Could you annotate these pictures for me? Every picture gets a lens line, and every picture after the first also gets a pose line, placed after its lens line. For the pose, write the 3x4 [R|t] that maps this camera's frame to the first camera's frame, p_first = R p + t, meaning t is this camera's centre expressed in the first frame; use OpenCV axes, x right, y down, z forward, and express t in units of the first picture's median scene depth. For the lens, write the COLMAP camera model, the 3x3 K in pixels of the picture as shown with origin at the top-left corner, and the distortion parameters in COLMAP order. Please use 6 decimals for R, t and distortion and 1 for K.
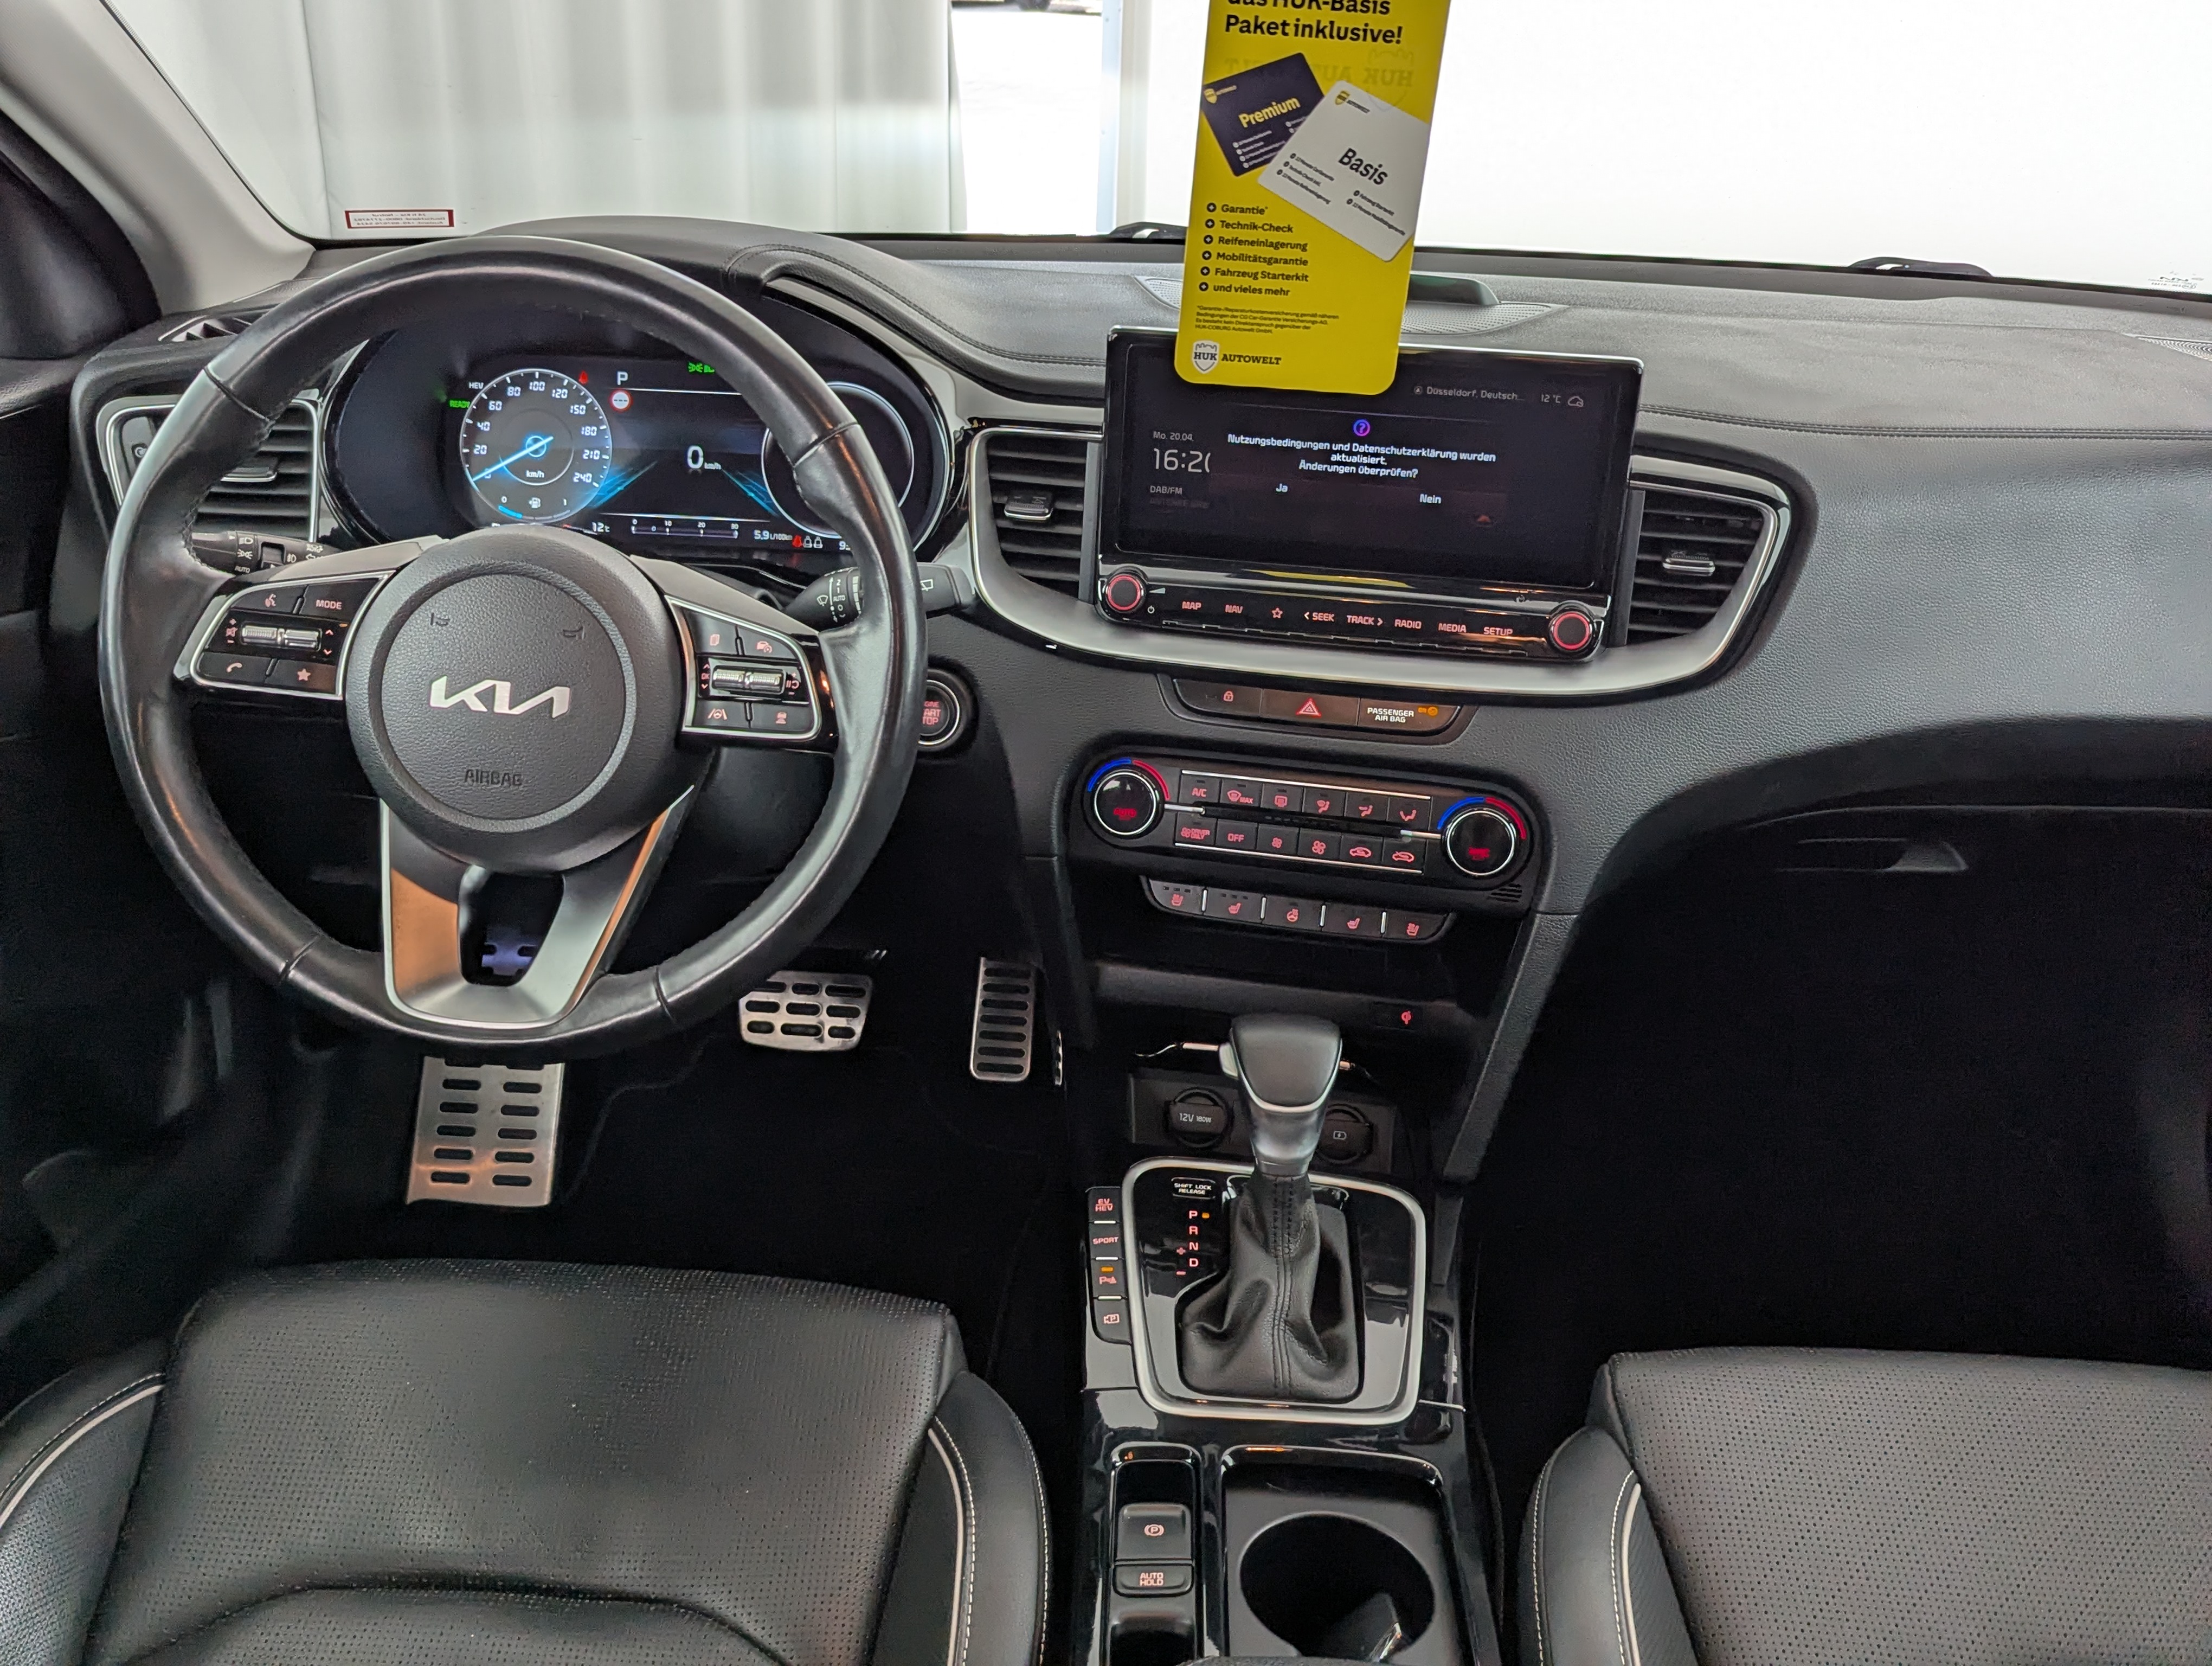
lens RADIAL K [[1995.0, 0, 1106.0], [0, 1995.0, 833.0], [0, 0, 1]] dist [0.012519, 0.004596]
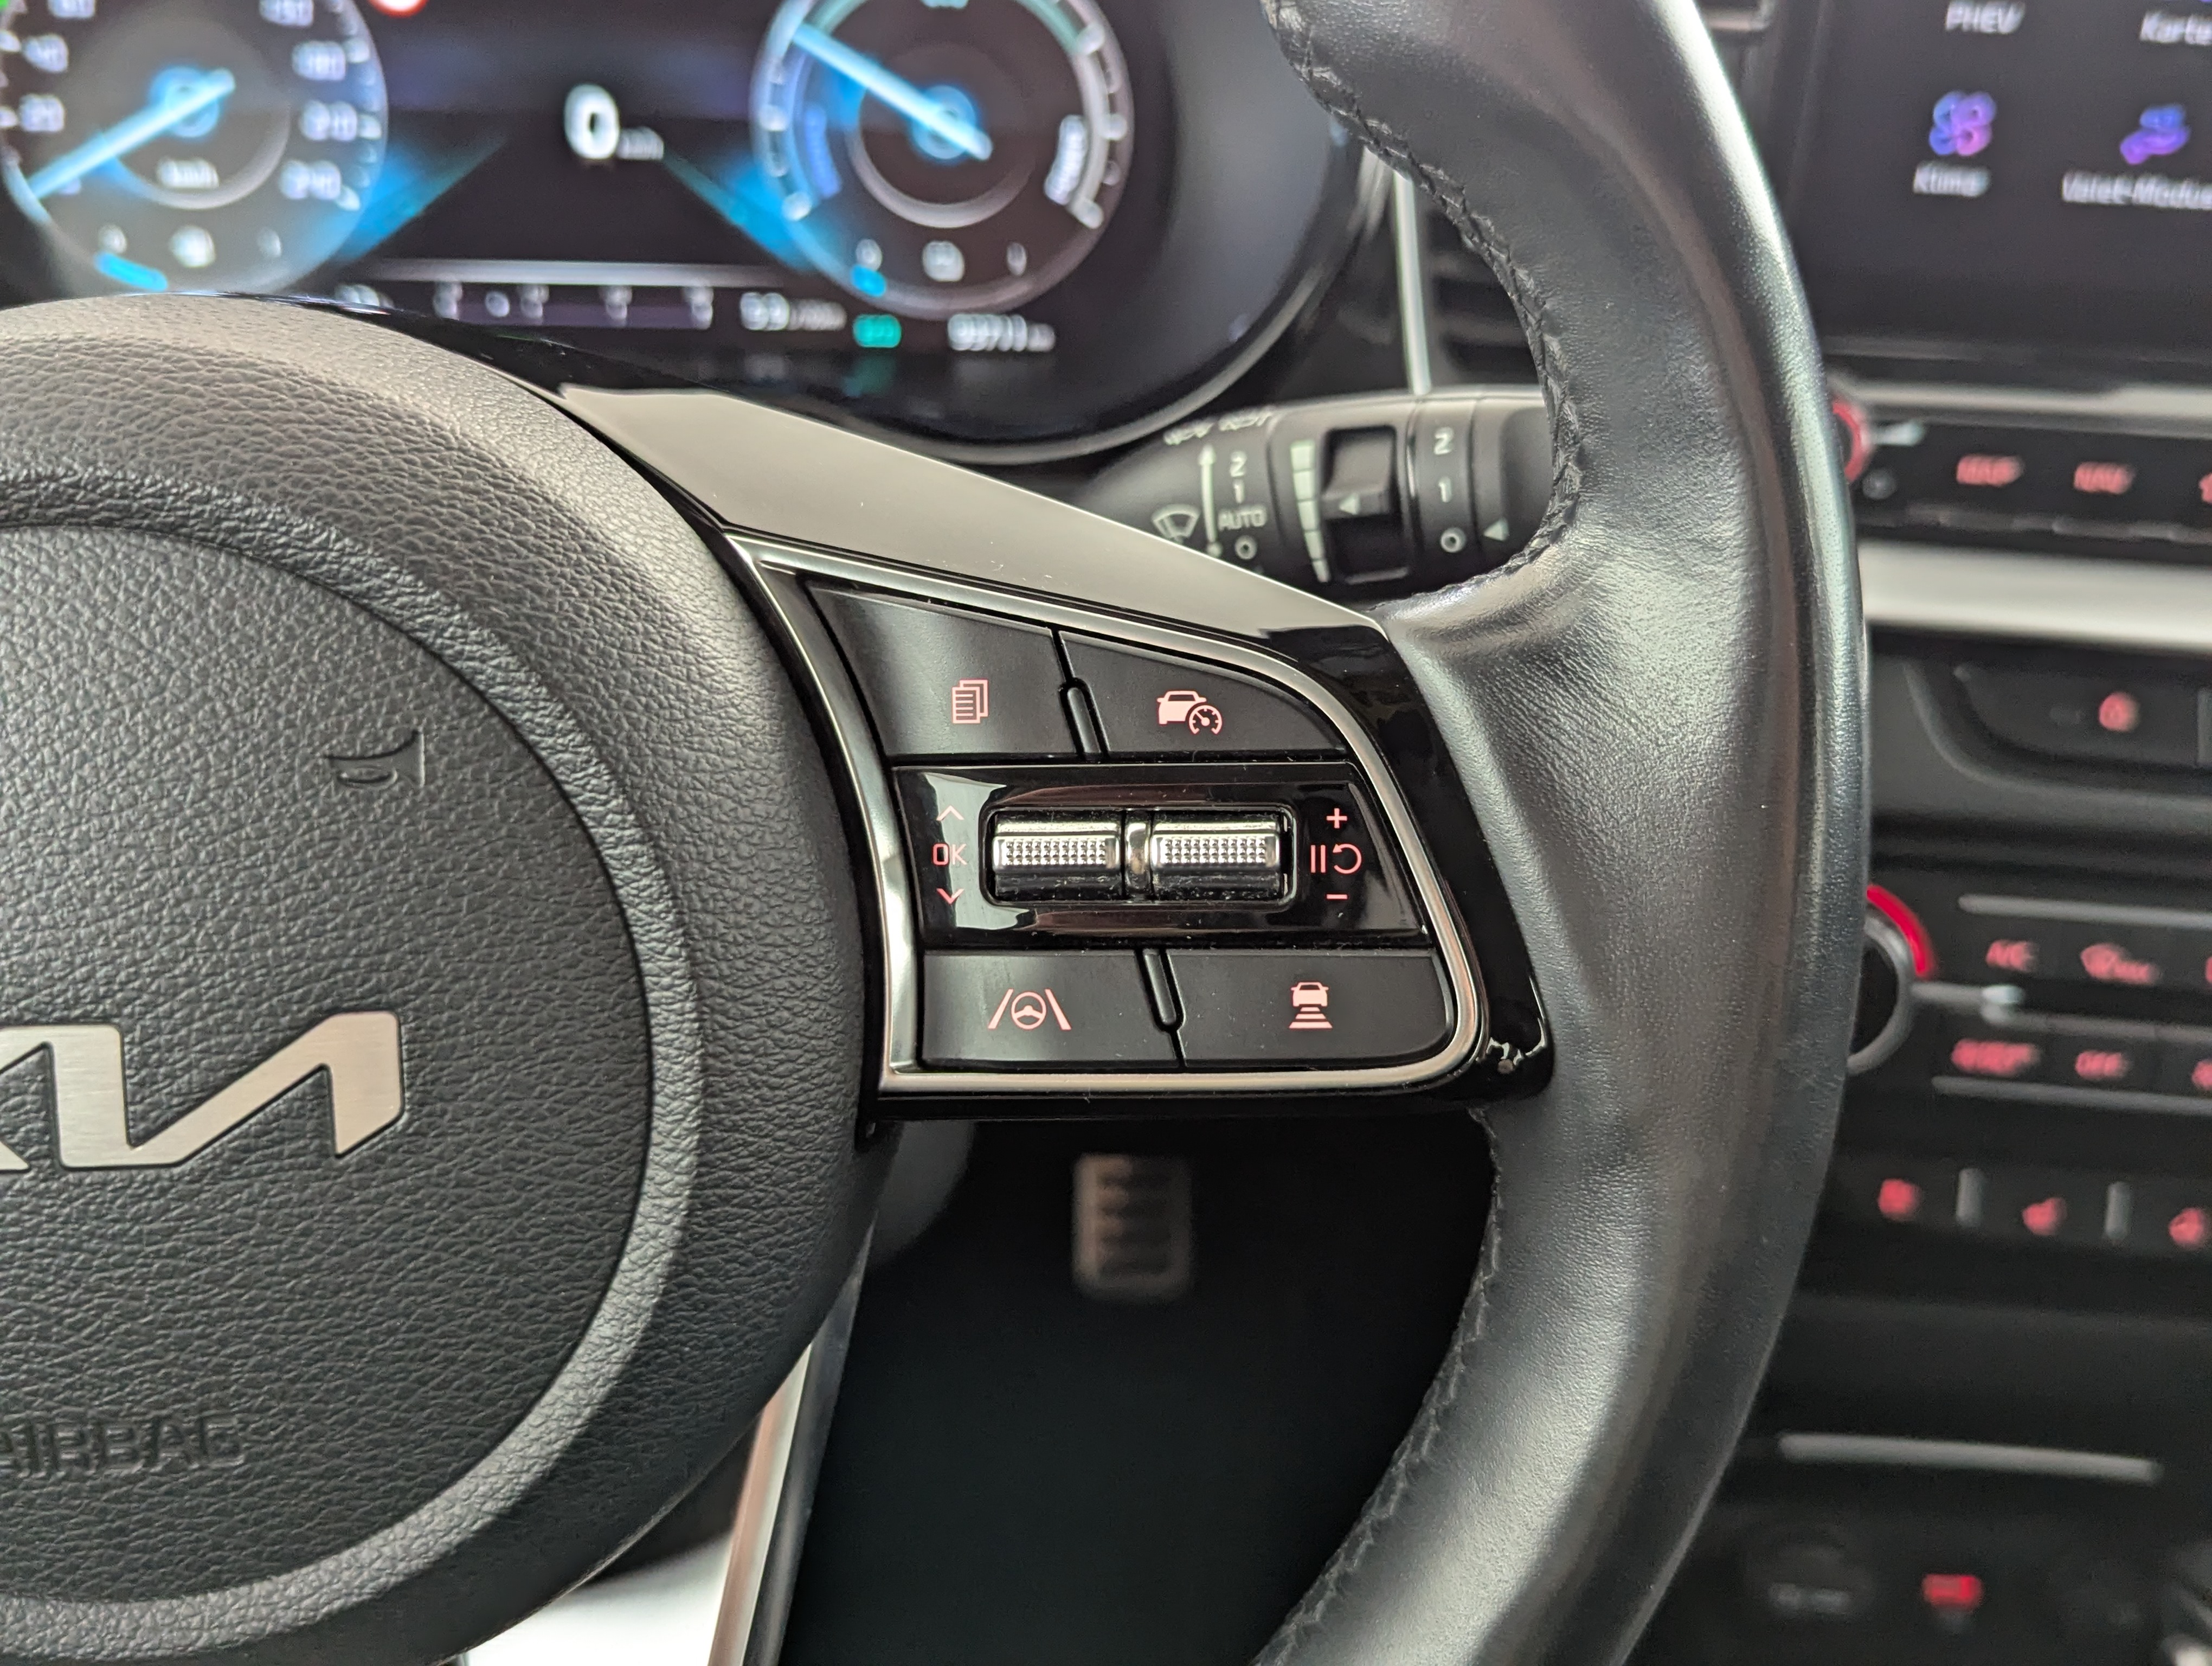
lens RADIAL K [[2117.3, 0, 1106.0], [0, 2117.3, 833.0], [0, 0, 1]] dist [0.019677, 0.003056]
pose [[0.994078, -0.049471, 0.096753, -0.169811], [0.040247, 0.994656, 0.095072, -0.091815], [-0.100940, -0.090615, 0.990757, 0.614373]]
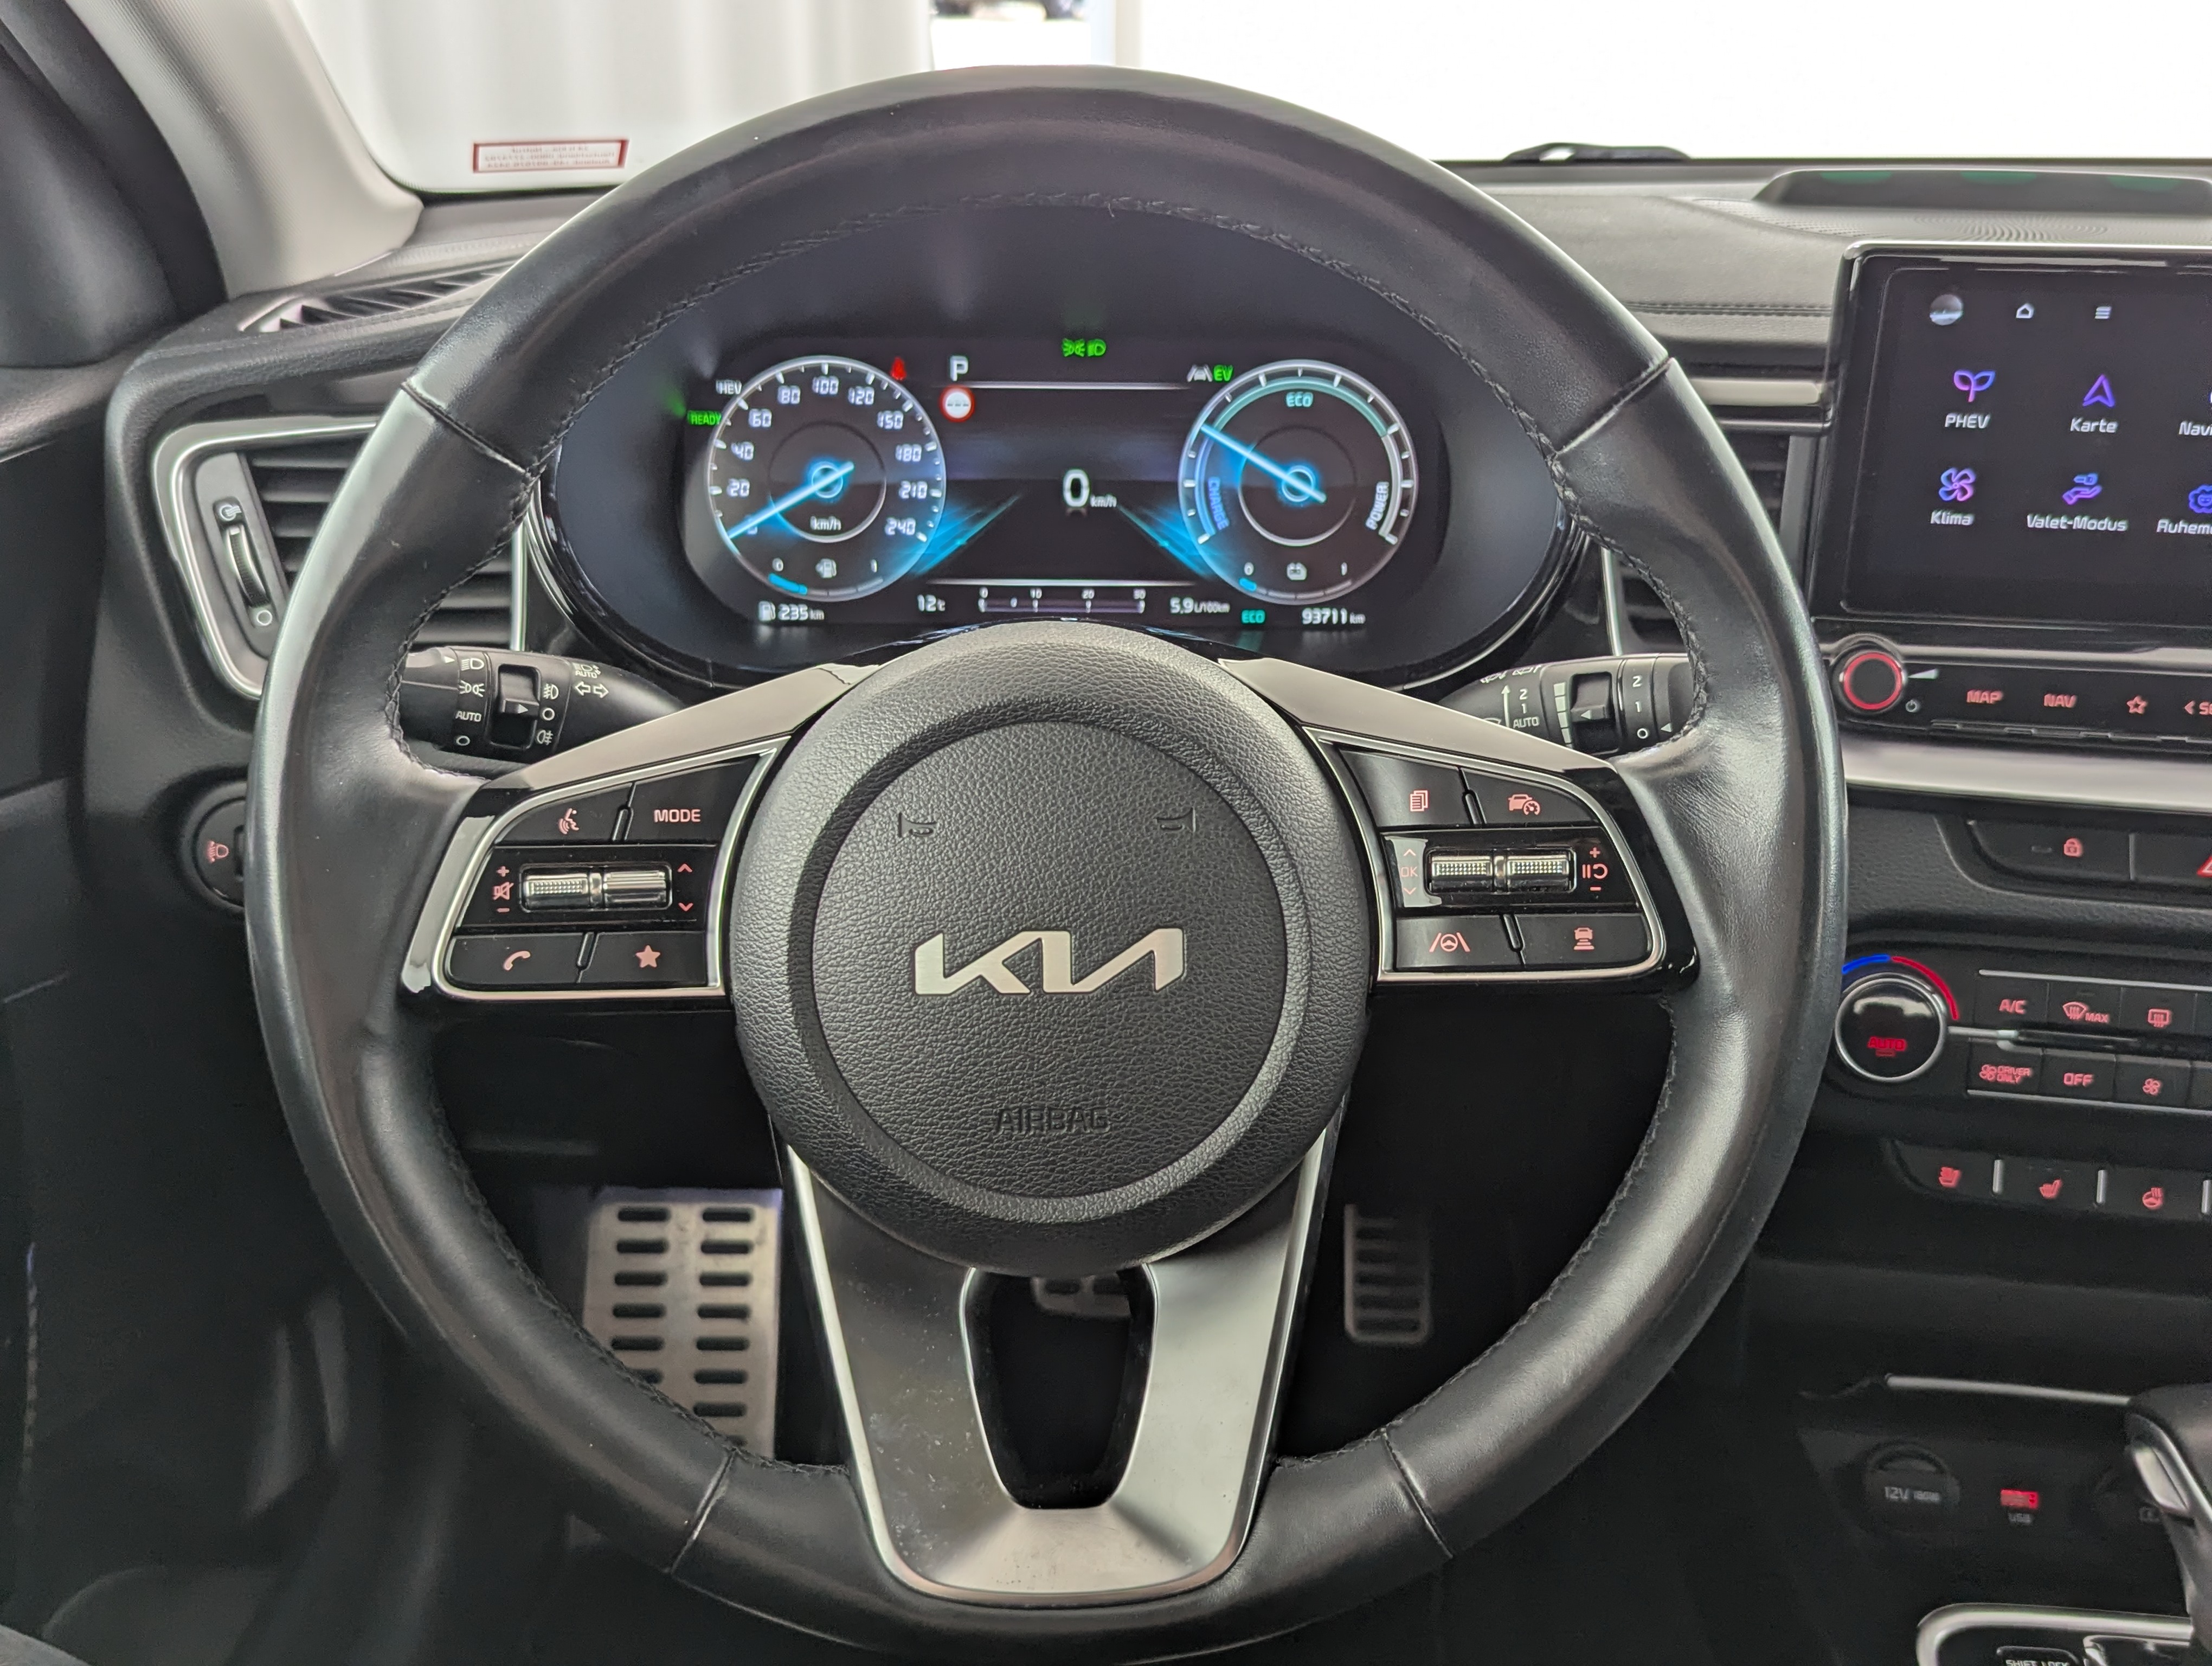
lens RADIAL K [[2042.7, 0, 1106.0], [0, 2042.7, 833.0], [0, 0, 1]] dist [0.125659, -0.329592]
pose [[0.999074, -0.039558, 0.016926, -0.237540], [0.039860, 0.999046, -0.017850, -0.073261], [-0.016204, 0.018508, 0.999697, 0.384763]]
